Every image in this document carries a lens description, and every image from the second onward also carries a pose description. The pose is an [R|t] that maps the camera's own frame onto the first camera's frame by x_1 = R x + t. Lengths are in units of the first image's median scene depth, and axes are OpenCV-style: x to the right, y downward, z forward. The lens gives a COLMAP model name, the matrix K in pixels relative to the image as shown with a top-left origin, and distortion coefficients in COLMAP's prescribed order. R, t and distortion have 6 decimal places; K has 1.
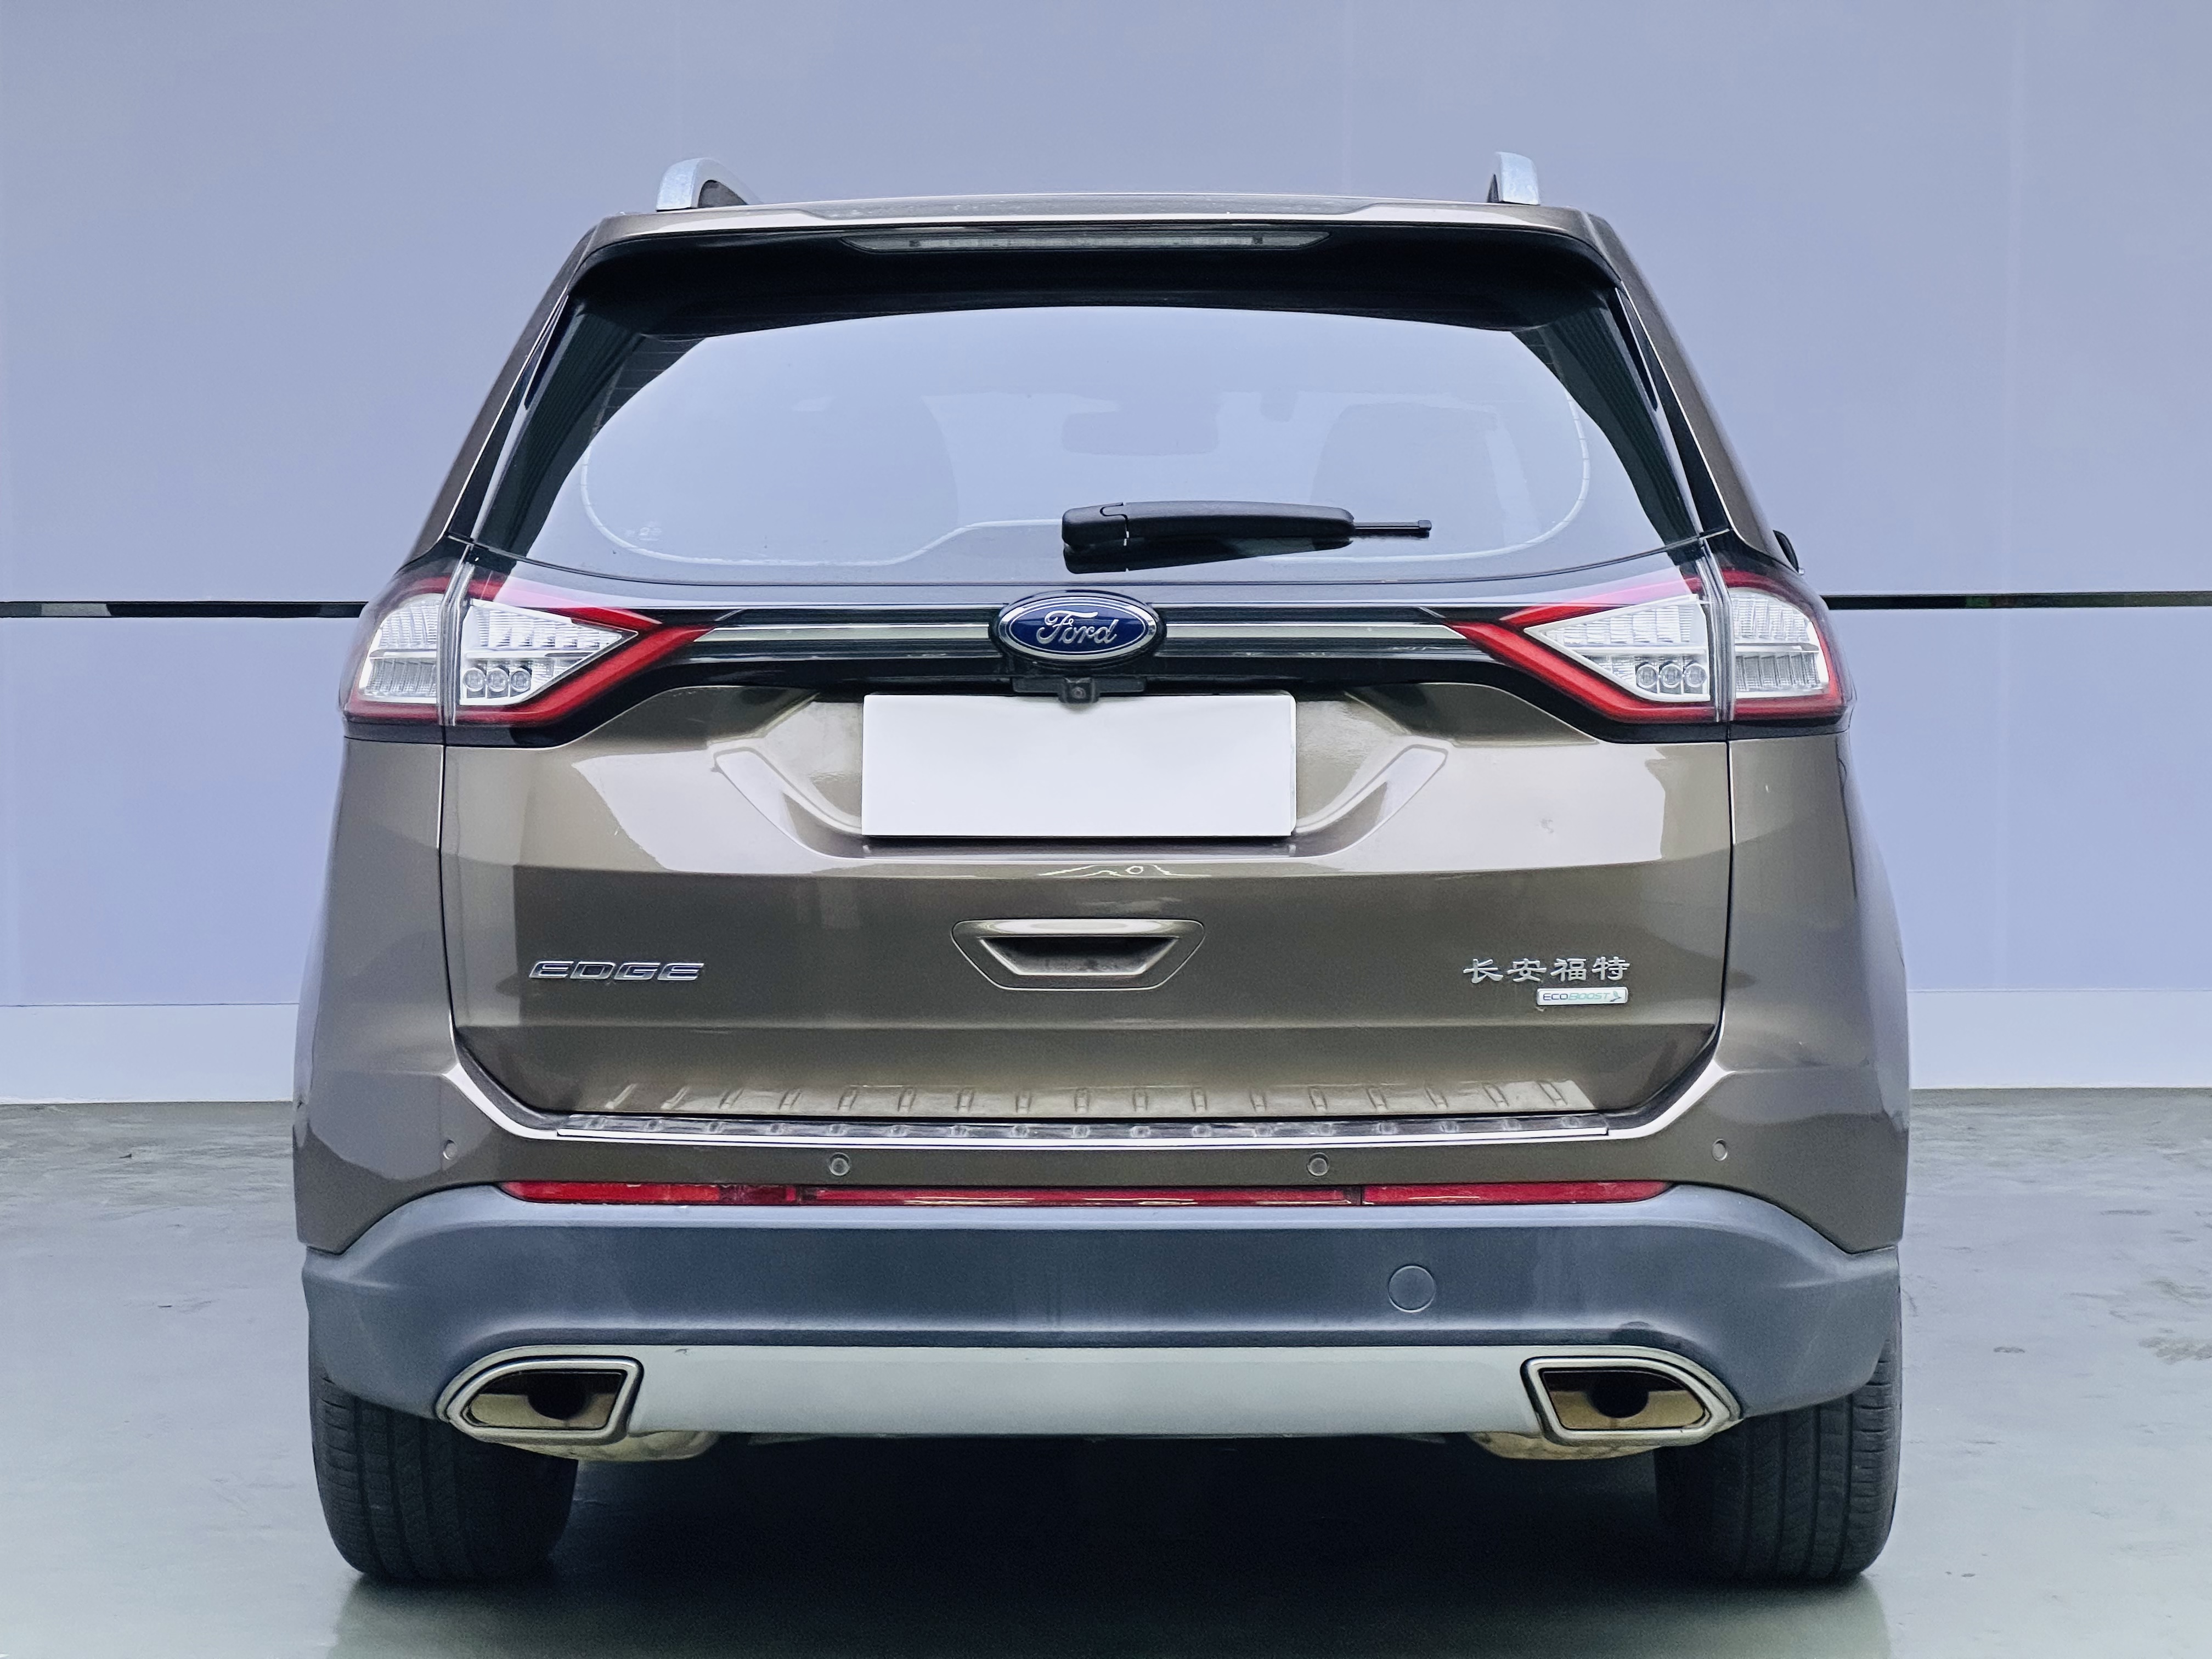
lens RADIAL K [[5137.6, 0, 1106.0], [0, 5137.6, 829.5], [0, 0, 1]] dist [0.014622, 0.090361]
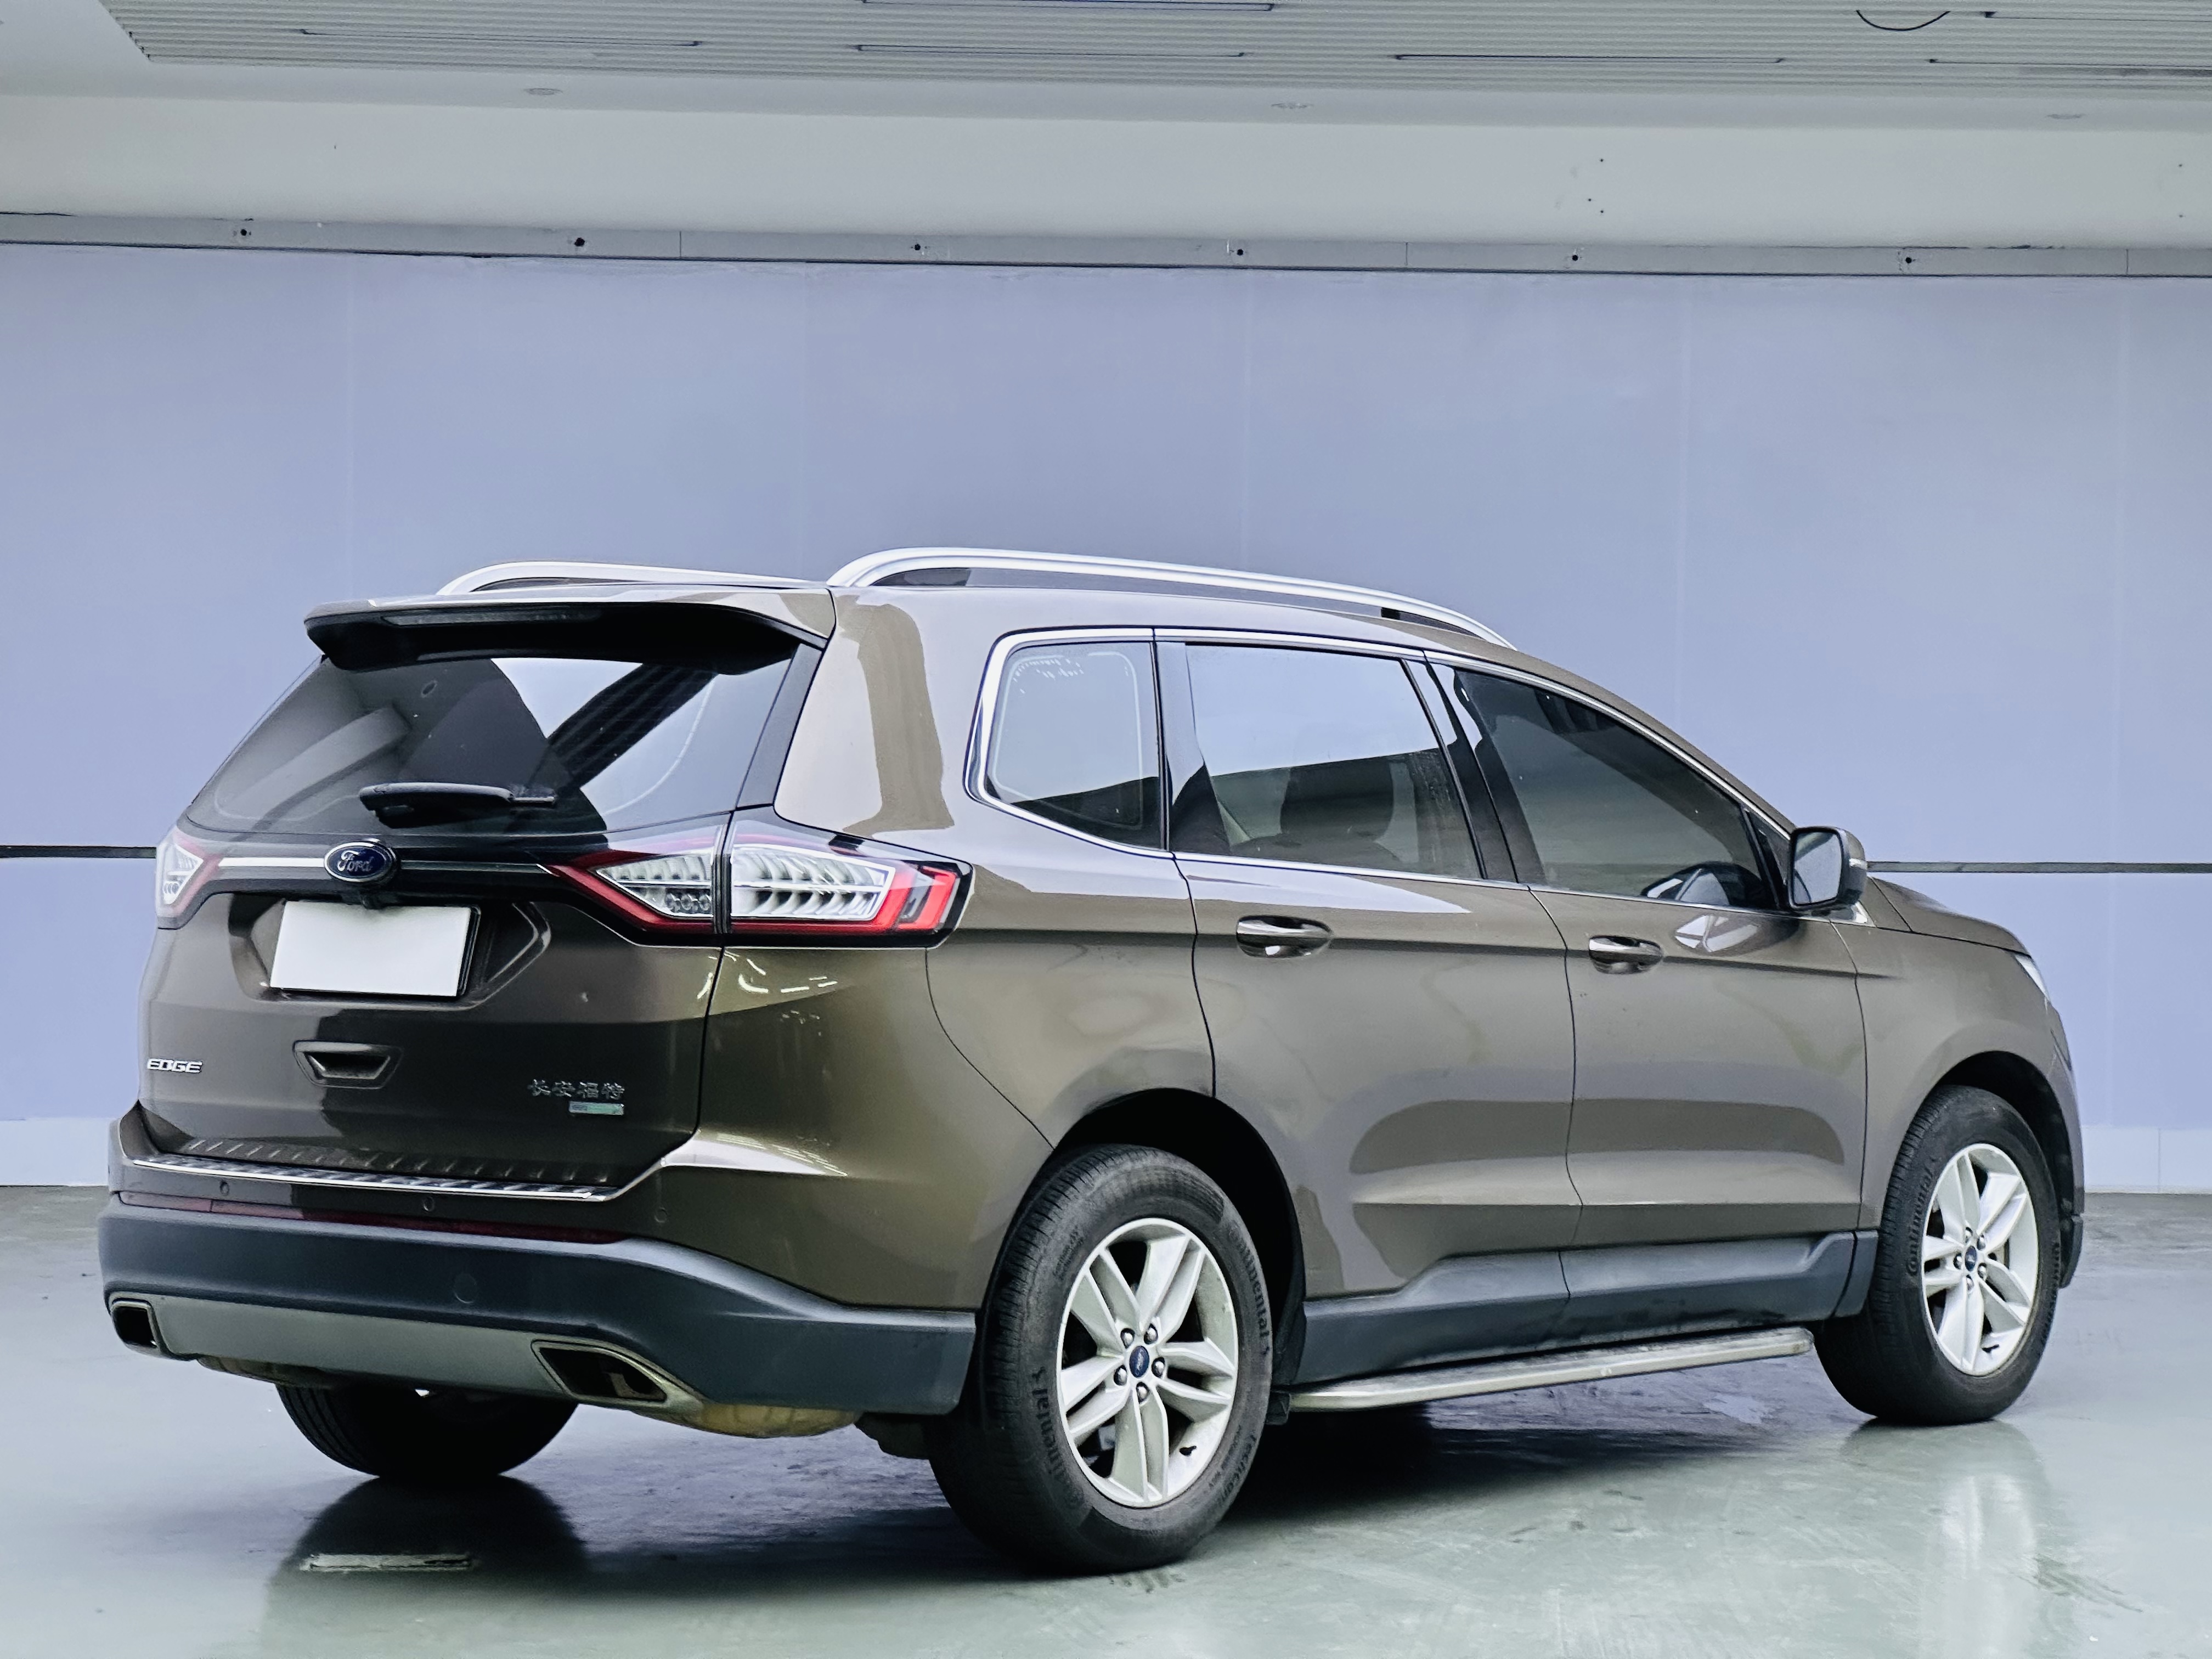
lens RADIAL K [[4971.8, 0, 1106.0], [0, 4971.8, 829.5], [0, 0, 1]] dist [-0.023179, -0.181472]
pose [[0.751607, 0.010397, -0.659529, 1.176380], [-0.044878, 0.998365, -0.035405, -0.004680], [0.658083, 0.056209, 0.750845, -0.008555]]
